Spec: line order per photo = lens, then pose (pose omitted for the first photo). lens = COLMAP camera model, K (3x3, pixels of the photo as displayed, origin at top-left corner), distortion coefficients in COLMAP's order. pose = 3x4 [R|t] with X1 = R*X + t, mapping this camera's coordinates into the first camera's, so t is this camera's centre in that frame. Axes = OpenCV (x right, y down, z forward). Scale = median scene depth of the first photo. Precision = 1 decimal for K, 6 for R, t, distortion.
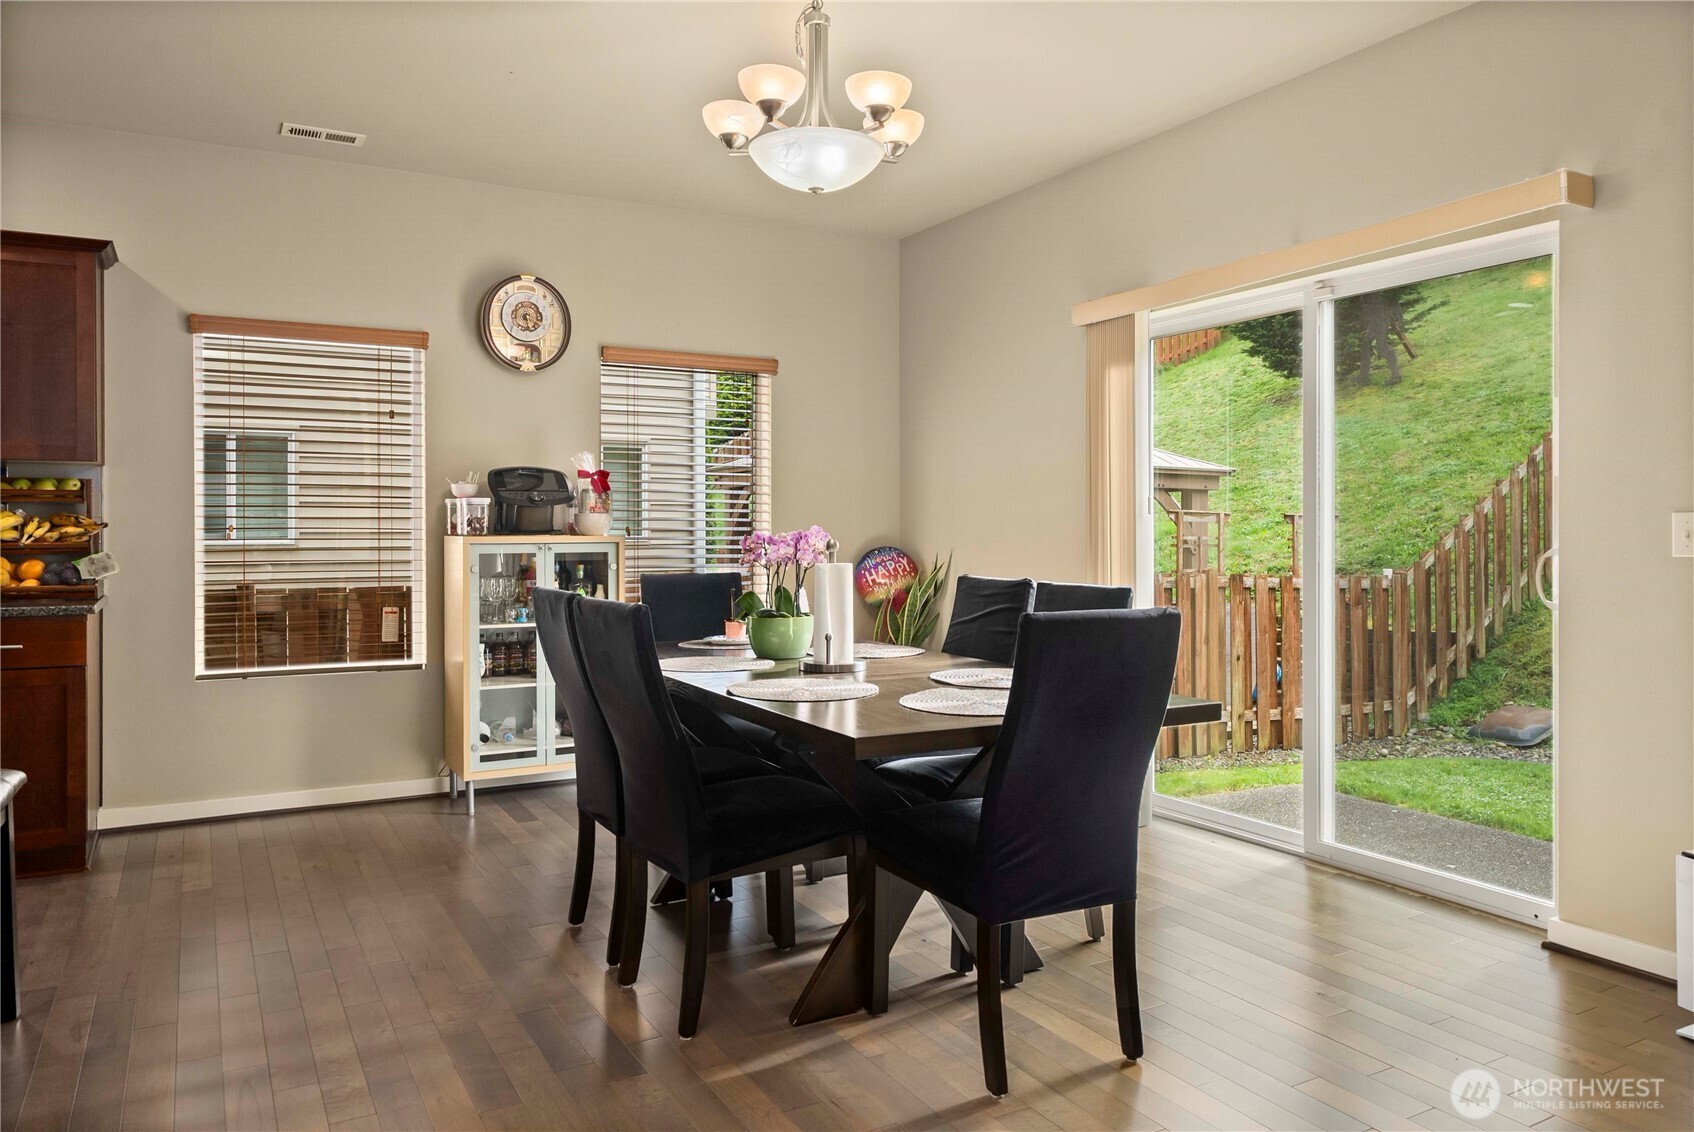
lens RADIAL K [[1164.0, 0, 845.6], [0, 1164.0, 526.3], [0, 0, 1]] dist [-0.001319, -0.000638]
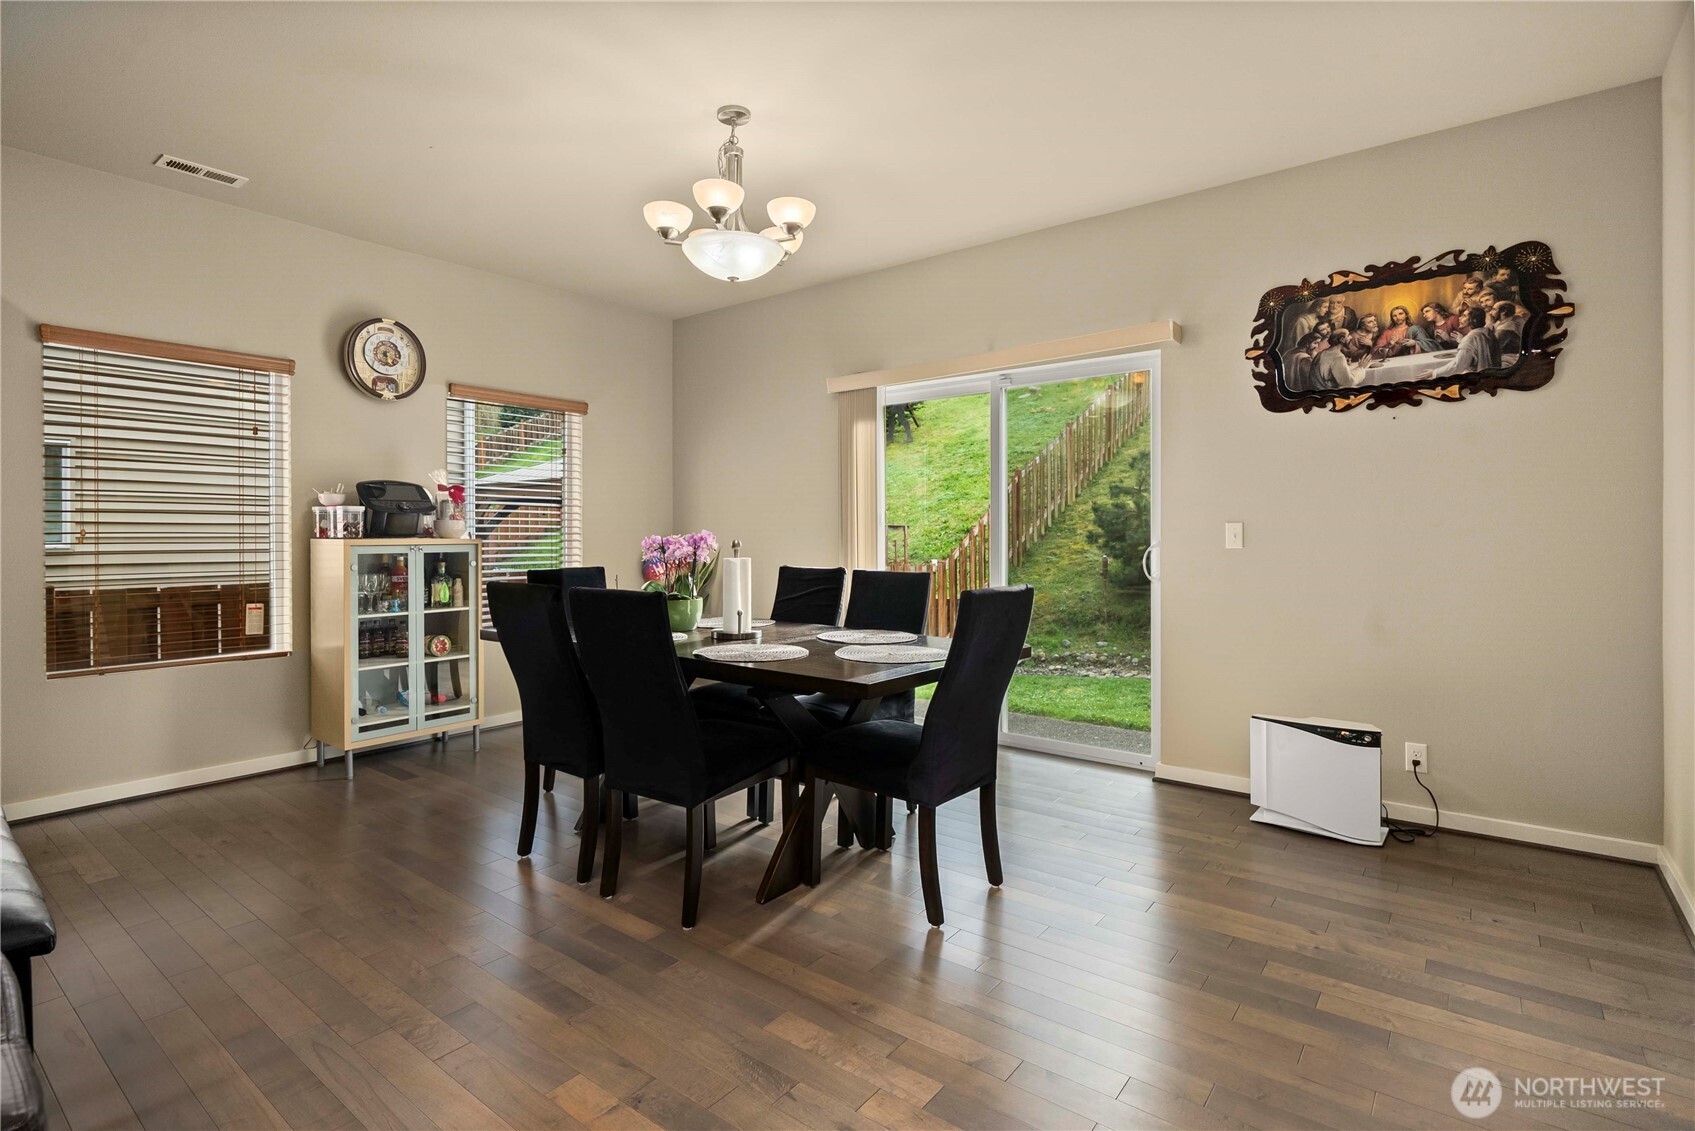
lens RADIAL K [[817.2, 0, 841.7], [0, 817.2, 534.5], [0, 0, 1]] dist [-0.001167, -0.000718]
pose [[0.921736, 0.000683, 0.387817, -0.180706], [-0.001586, 0.999997, 0.002007, 0.001609], [-0.387814, -0.002465, 0.921734, 0.056488]]
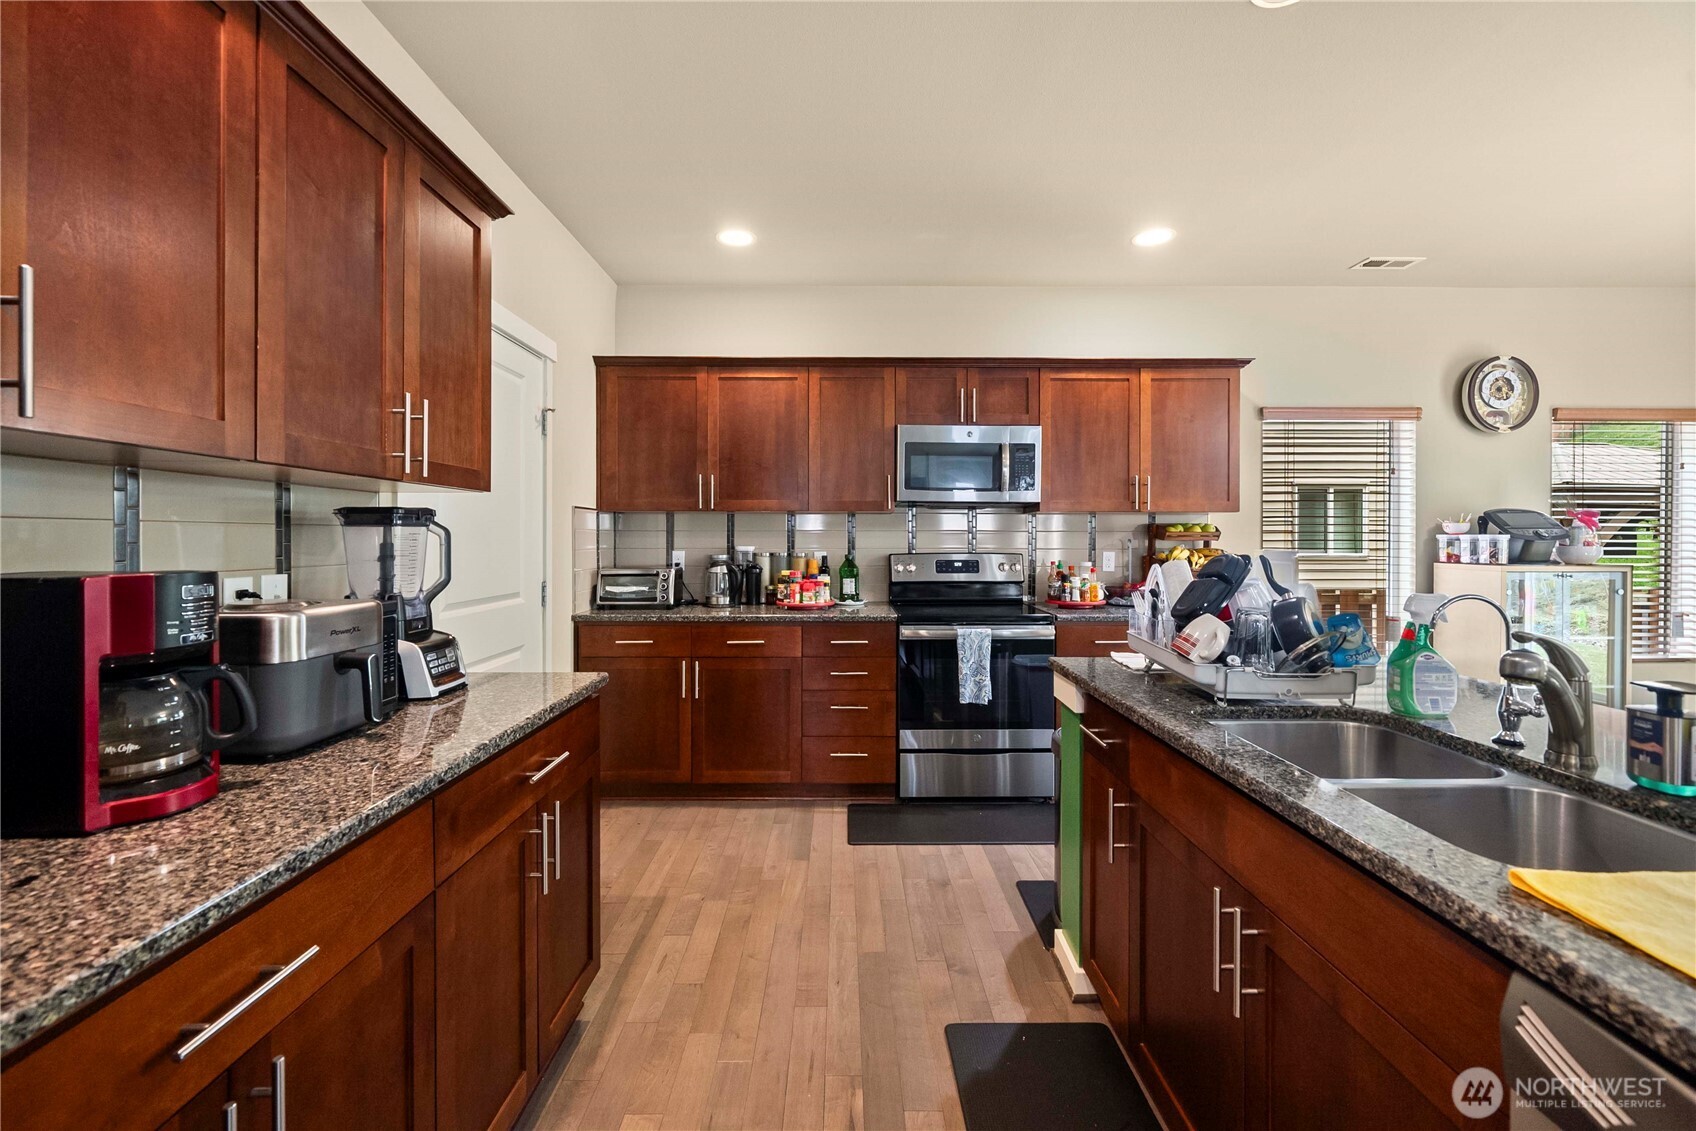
lens RADIAL K [[694.6, 0, 848.0], [0, 694.6, 541.5], [0, 0, 1]] dist [-0.001087, -0.000140]
pose [[0.877631, 0.004964, -0.479311, -0.568123], [-0.000883, 0.999961, 0.008740, -0.022980], [0.479336, -0.007247, 0.877602, 0.005720]]
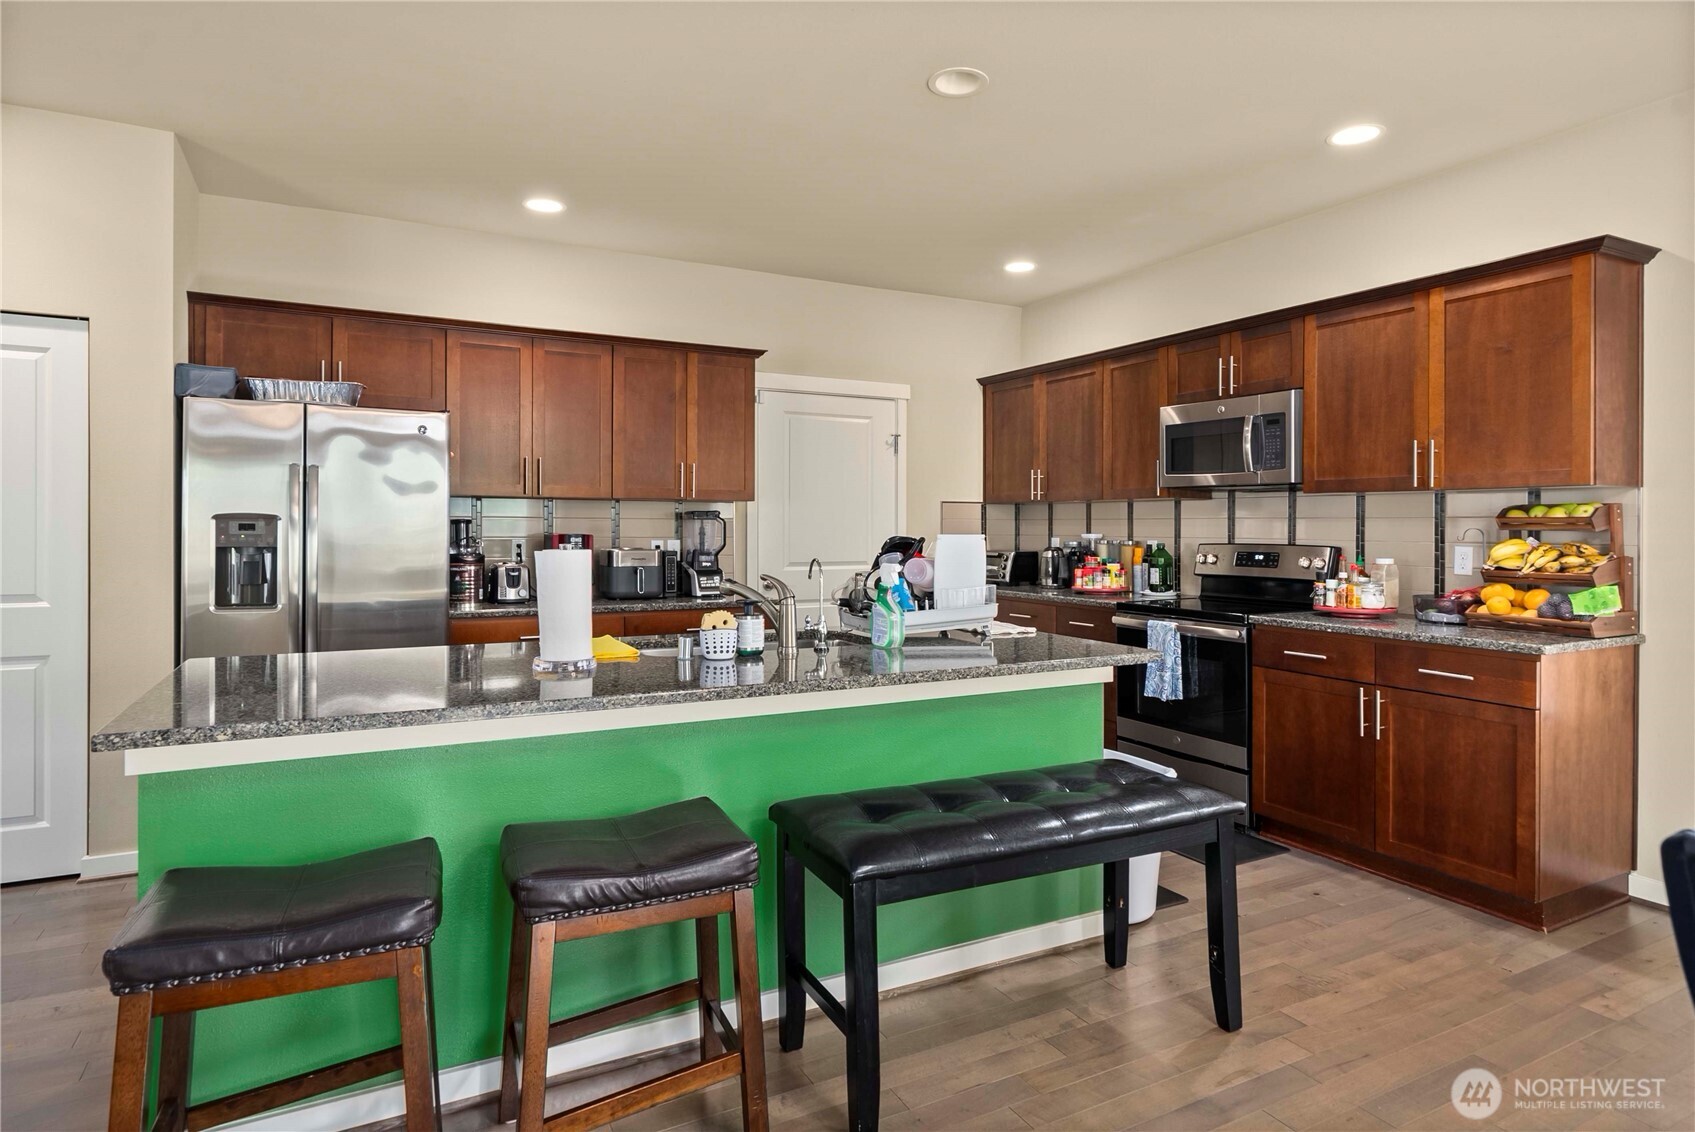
lens RADIAL K [[955.2, 0, 842.3], [0, 955.2, 526.1], [0, 0, 1]] dist [0.000784, 0.000254]
pose [[-0.030156, 0.002218, -0.999543, 0.097858], [0.000906, 0.999997, 0.002192, -0.022735], [0.999545, -0.000840, -0.030158, 0.382389]]
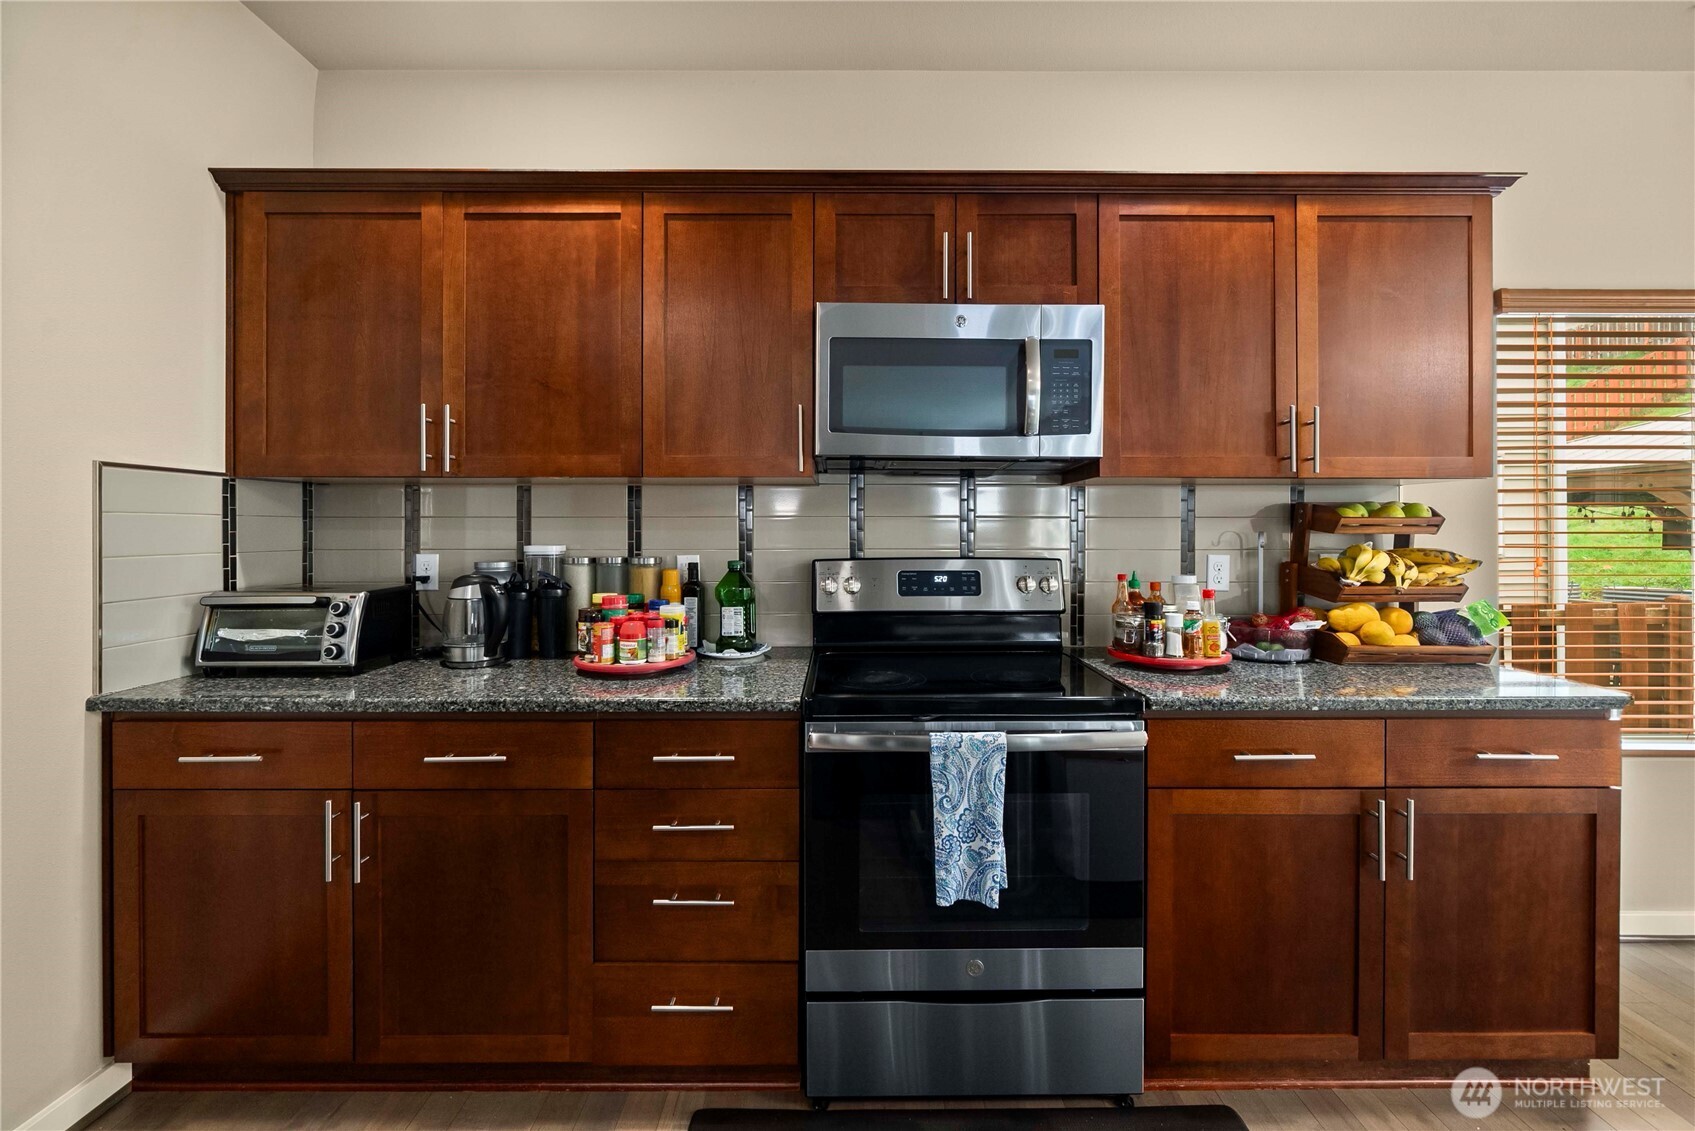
lens RADIAL K [[707.0, 0, 846.3], [0, 707.0, 525.5], [0, 0, 1]] dist [-0.001818, -0.000286]
pose [[0.875204, -0.001558, -0.483751, -0.679572], [0.000423, 0.999997, -0.002456, -0.021703], [0.483753, 0.001945, 0.875202, 0.356200]]
